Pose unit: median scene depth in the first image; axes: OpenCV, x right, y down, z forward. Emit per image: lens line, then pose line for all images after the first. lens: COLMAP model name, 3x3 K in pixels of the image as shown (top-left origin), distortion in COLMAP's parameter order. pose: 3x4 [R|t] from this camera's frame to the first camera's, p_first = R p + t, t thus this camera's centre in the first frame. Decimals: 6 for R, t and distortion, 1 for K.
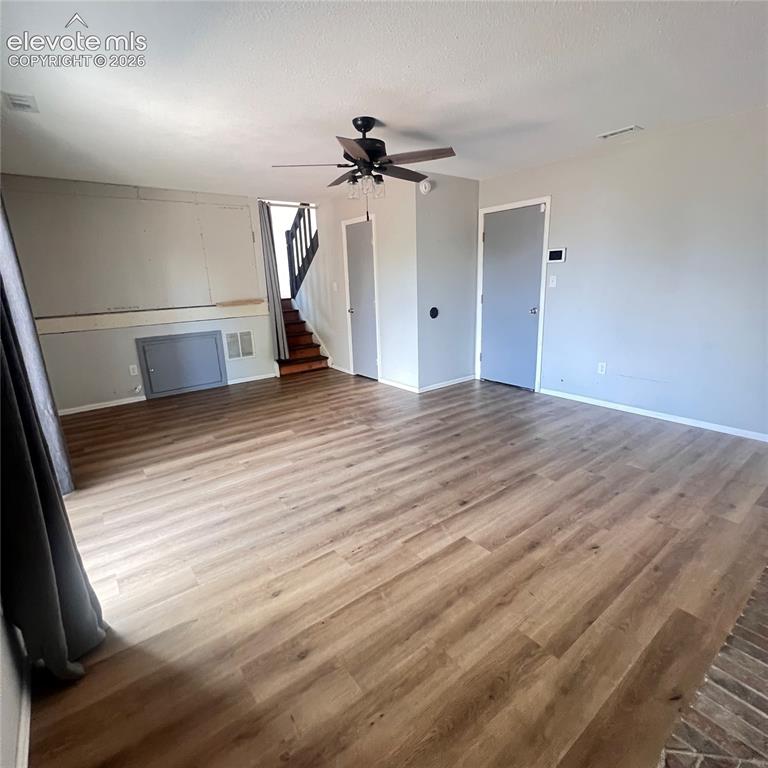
lens RADIAL K [[410.2, 0, 384.6], [0, 410.2, 383.8], [0, 0, 1]] dist [-0.002586, 0.000885]
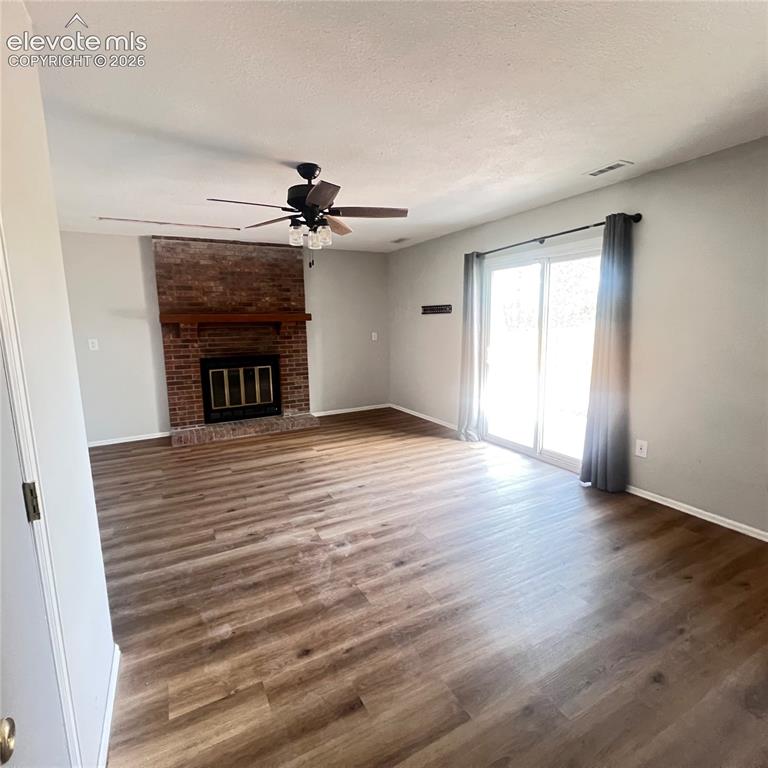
lens RADIAL K [[410.2, 0, 384.6], [0, 410.2, 383.8], [0, 0, 1]] dist [-0.002586, 0.000885]
pose [[-0.986007, 0.023638, 0.165020, -0.346841], [0.087309, 0.916498, 0.390397, -0.510090], [-0.142012, 0.399341, -0.905737, 1.920644]]
